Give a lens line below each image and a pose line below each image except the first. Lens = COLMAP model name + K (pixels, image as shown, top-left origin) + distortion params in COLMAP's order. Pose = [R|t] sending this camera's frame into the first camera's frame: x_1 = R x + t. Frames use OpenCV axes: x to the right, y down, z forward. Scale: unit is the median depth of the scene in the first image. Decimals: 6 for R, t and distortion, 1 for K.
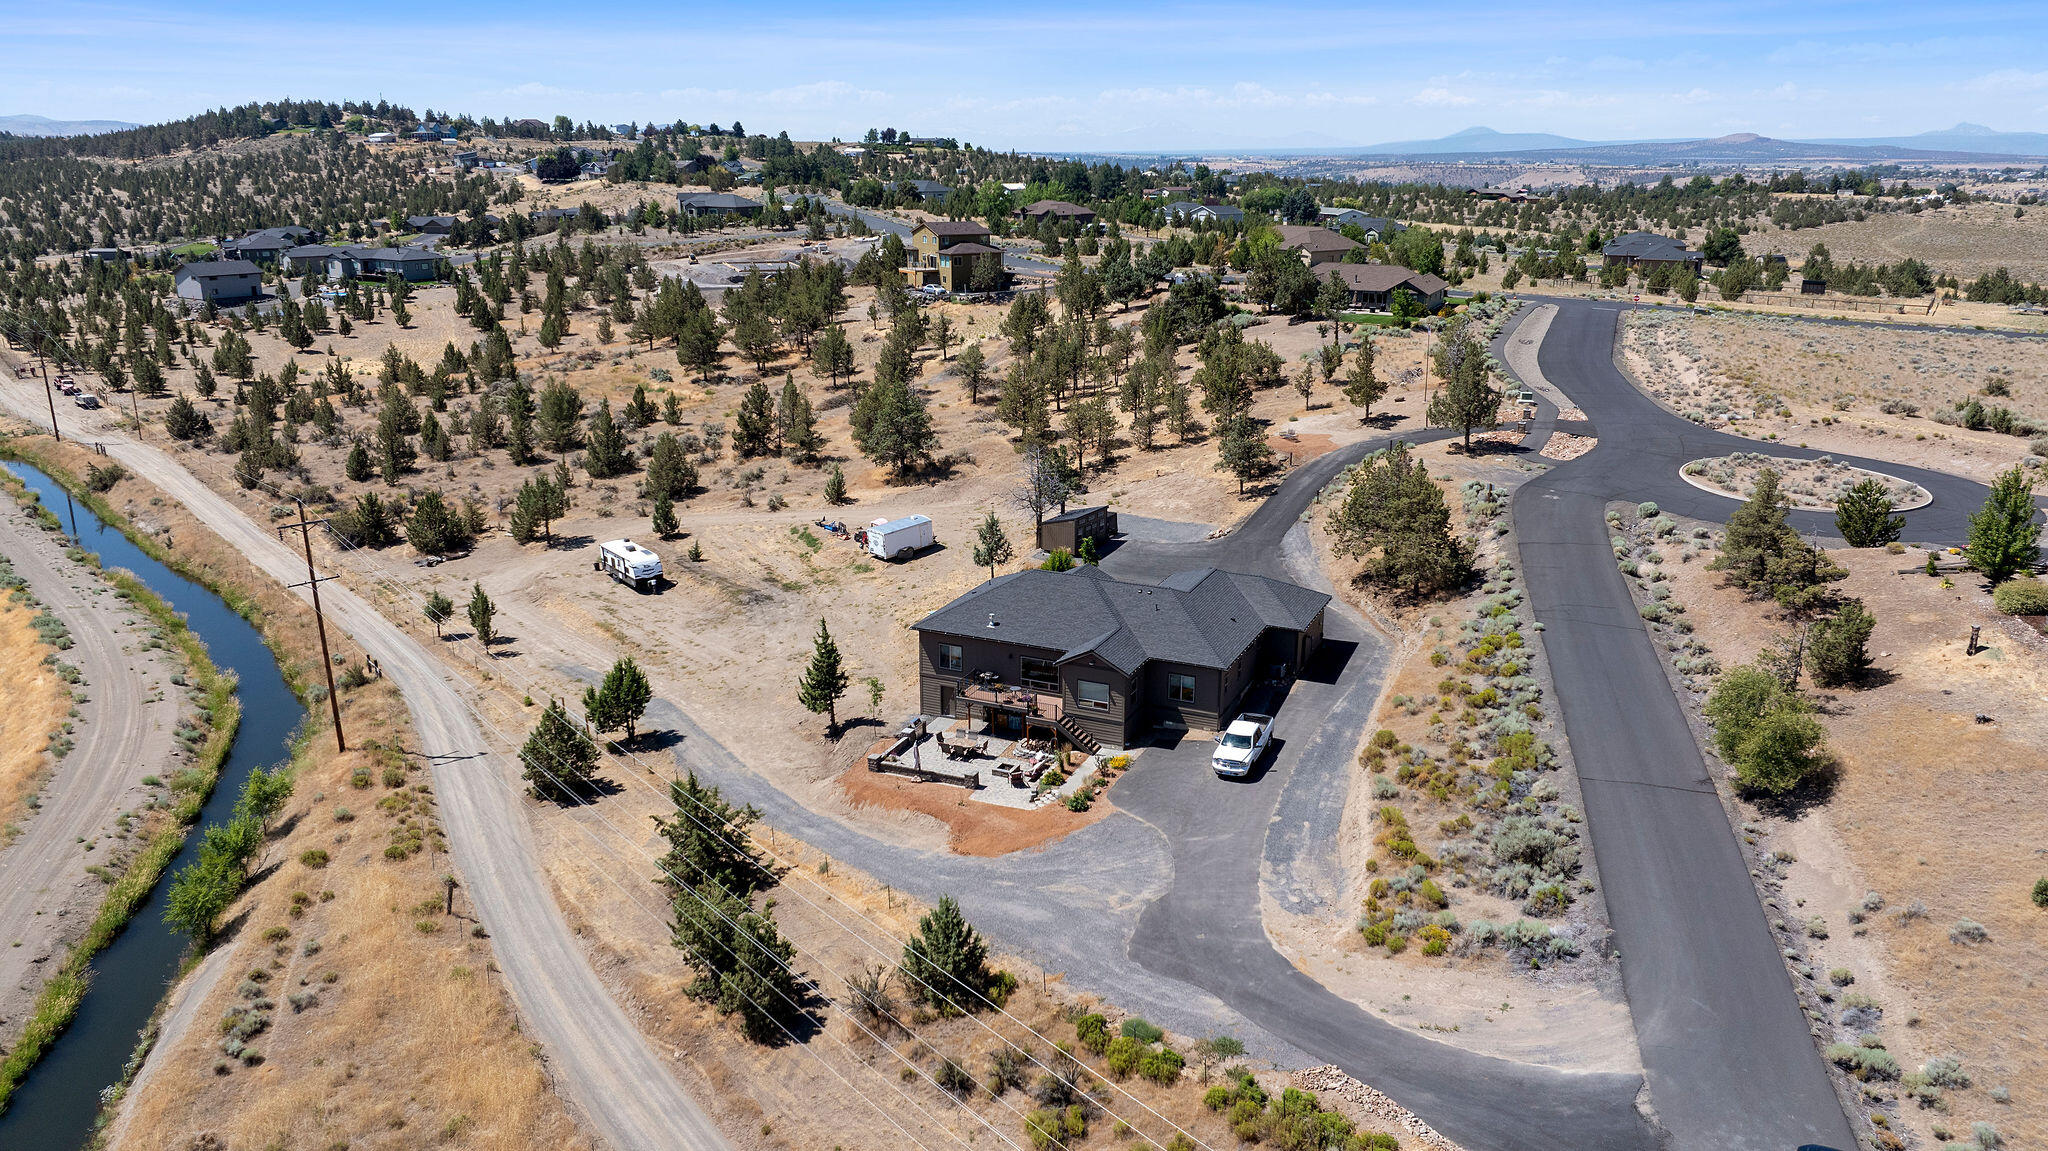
lens RADIAL K [[1435.0, 0, 1024.0], [0, 1435.0, 575.5], [0, 0, 1]] dist [-0.007242, 0.000352]
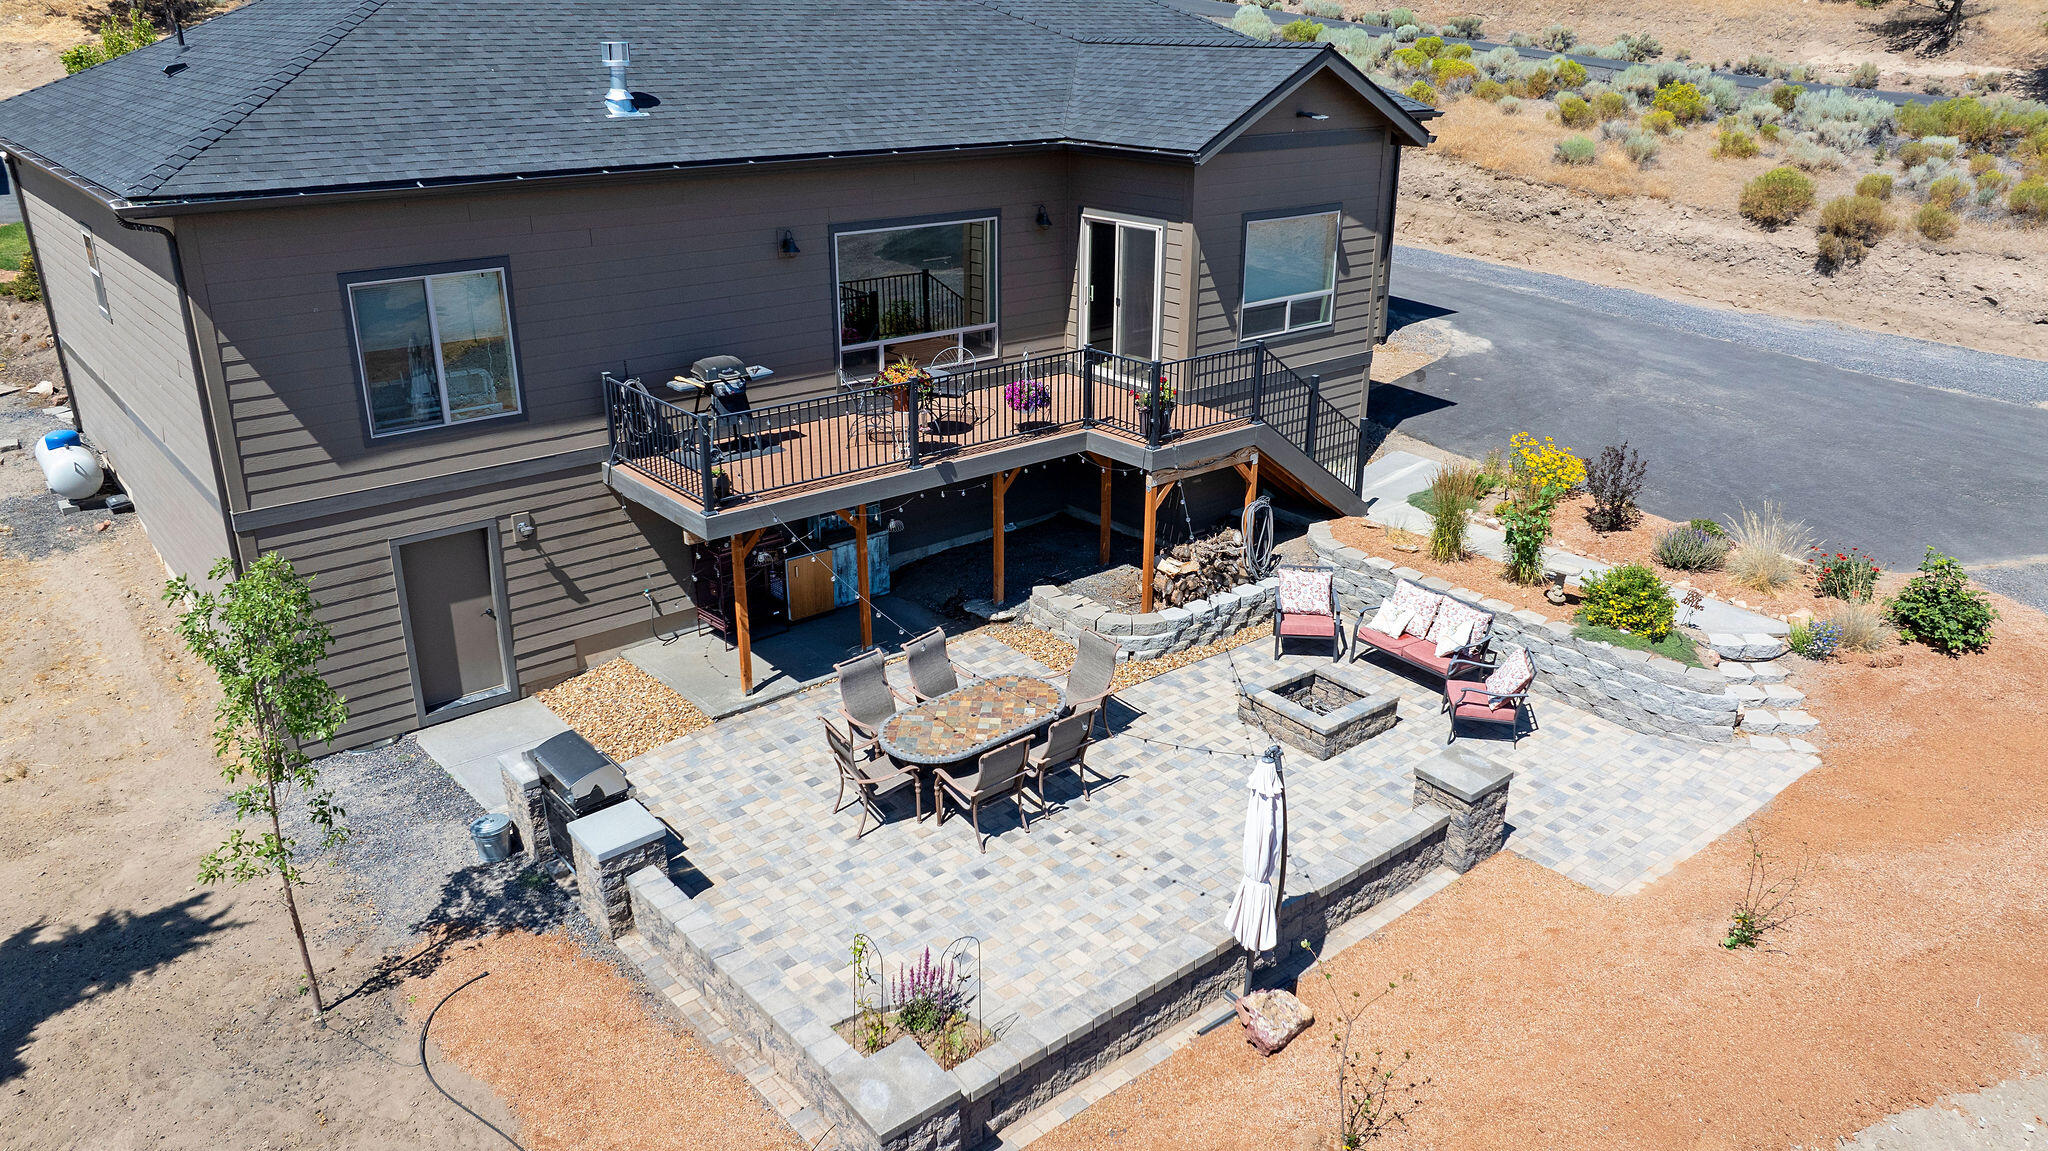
lens RADIAL K [[1425.4, 0, 1024.0], [0, 1425.4, 575.5], [0, 0, 1]] dist [-0.046348, 0.069207]
pose [[0.430004, -0.332669, 0.839302, -0.046246], [0.251319, 0.936999, 0.242633, 0.016207], [-0.867142, 0.106599, 0.486520, 0.240196]]
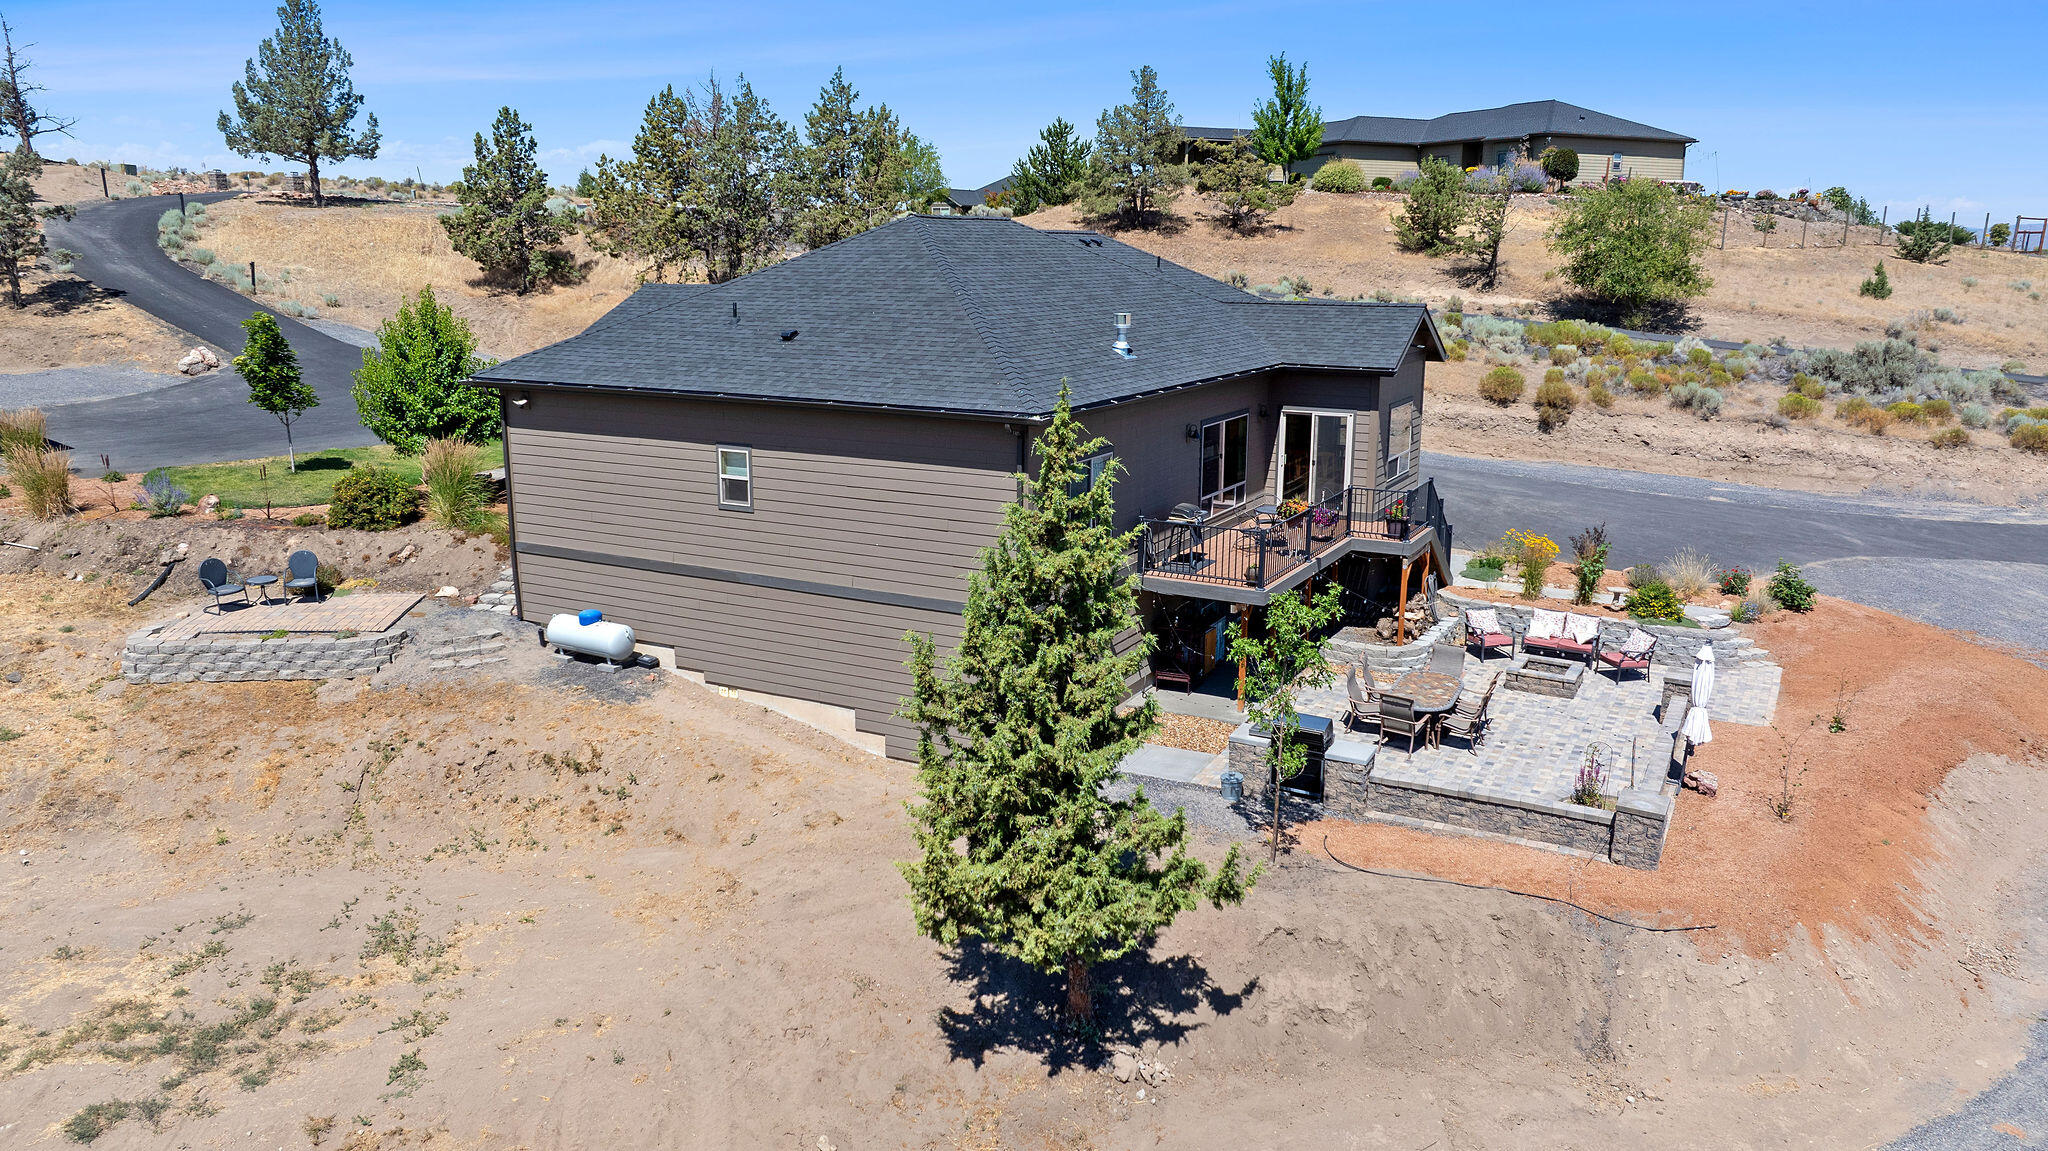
lens RADIAL K [[1435.0, 0, 1024.0], [0, 1435.0, 575.5], [0, 0, 1]] dist [-0.007242, 0.000352]
pose [[0.060807, -0.226704, 0.972064, -0.084579], [0.277796, 0.939233, 0.201670, 0.003834], [-0.958714, 0.257772, 0.120090, 0.272526]]
